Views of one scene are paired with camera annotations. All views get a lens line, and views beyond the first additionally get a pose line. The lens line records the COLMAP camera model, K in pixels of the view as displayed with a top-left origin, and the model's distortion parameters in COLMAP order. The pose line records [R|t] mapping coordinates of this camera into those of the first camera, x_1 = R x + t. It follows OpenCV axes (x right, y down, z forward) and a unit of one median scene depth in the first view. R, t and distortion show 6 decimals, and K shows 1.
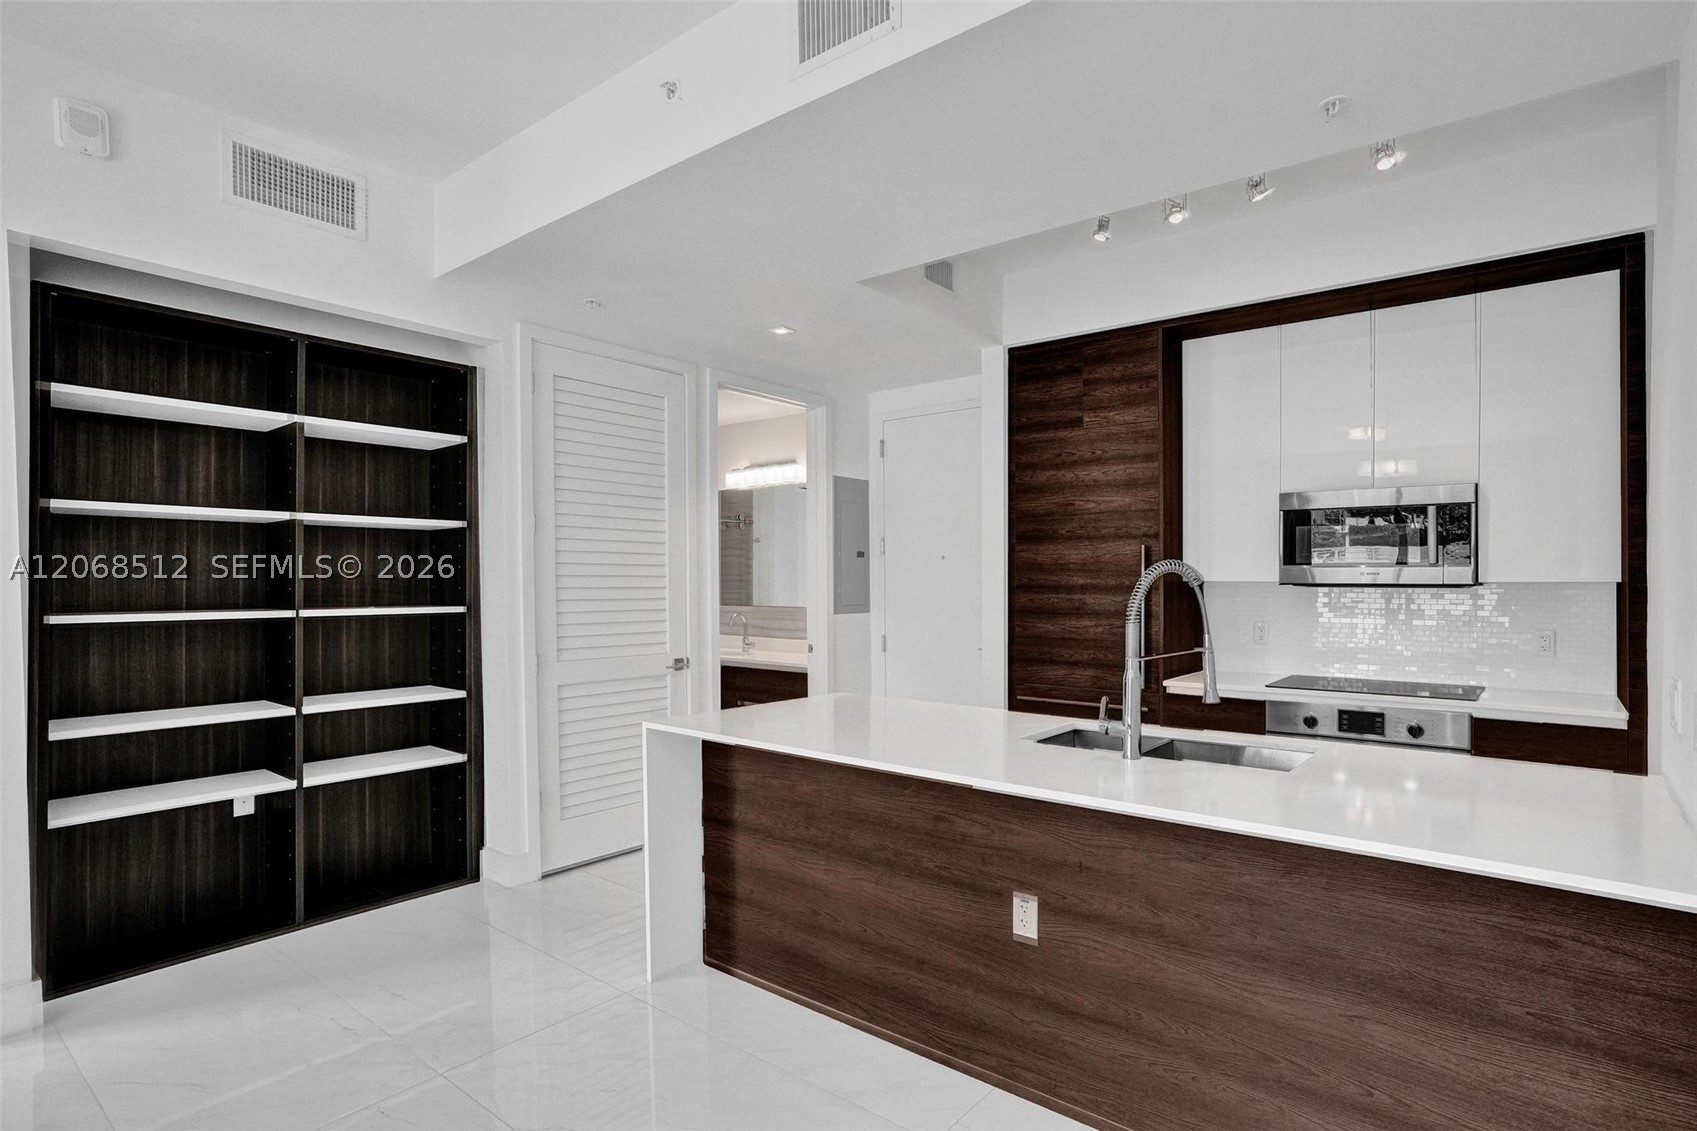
lens RADIAL K [[842.6, 0, 825.6], [0, 842.6, 578.2], [0, 0, 1]] dist [-0.029724, 0.012717]
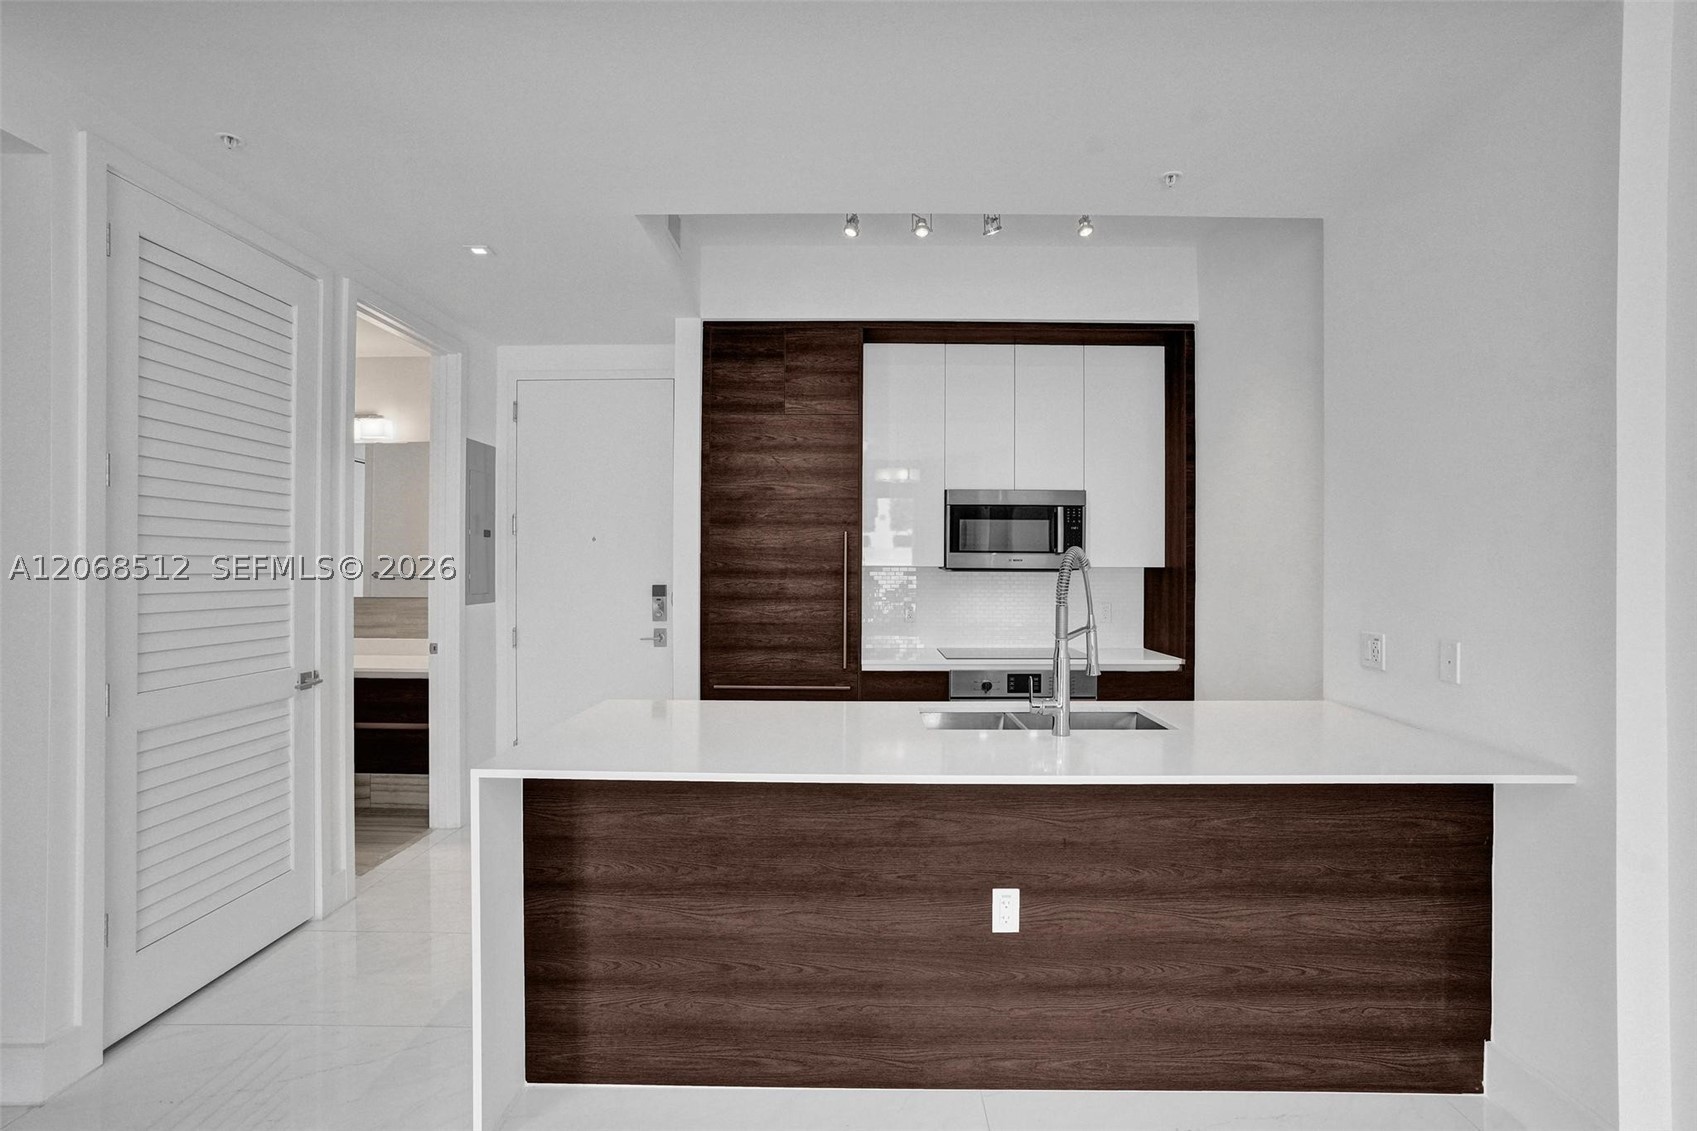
lens RADIAL K [[825.3, 0, 857.1], [0, 825.3, 568.1], [0, 0, 1]] dist [-0.026948, 0.000526]
pose [[0.780494, 0.000633, 0.625163, -0.283672], [-0.004914, 0.999975, 0.005122, 0.000821], [-0.625144, -0.007070, 0.780477, 0.200944]]
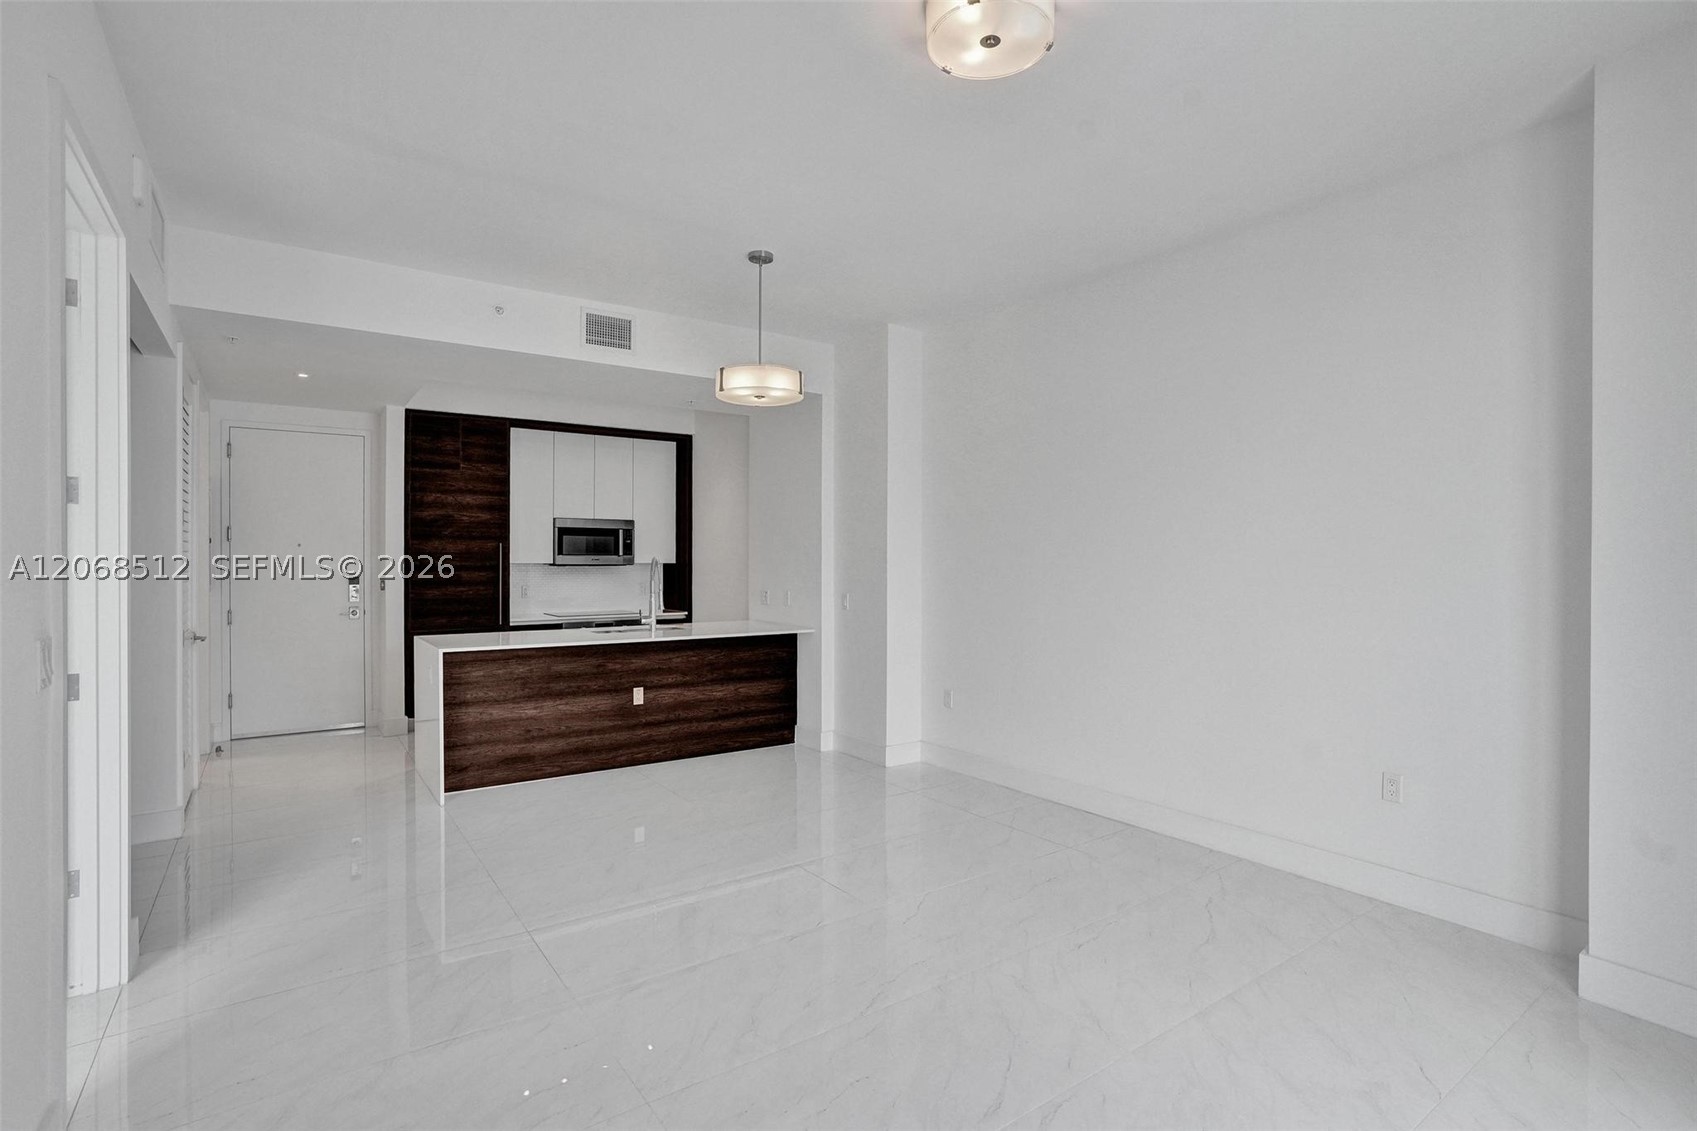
lens RADIAL K [[783.1, 0, 783.6], [0, 783.1, 560.8], [0, 0, 1]] dist [-0.033348, 0.000114]
pose [[0.347371, -0.002792, 0.937724, -1.057360], [-0.003698, 0.999984, 0.004347, -0.012650], [-0.937721, -0.004977, 0.347355, -0.148225]]
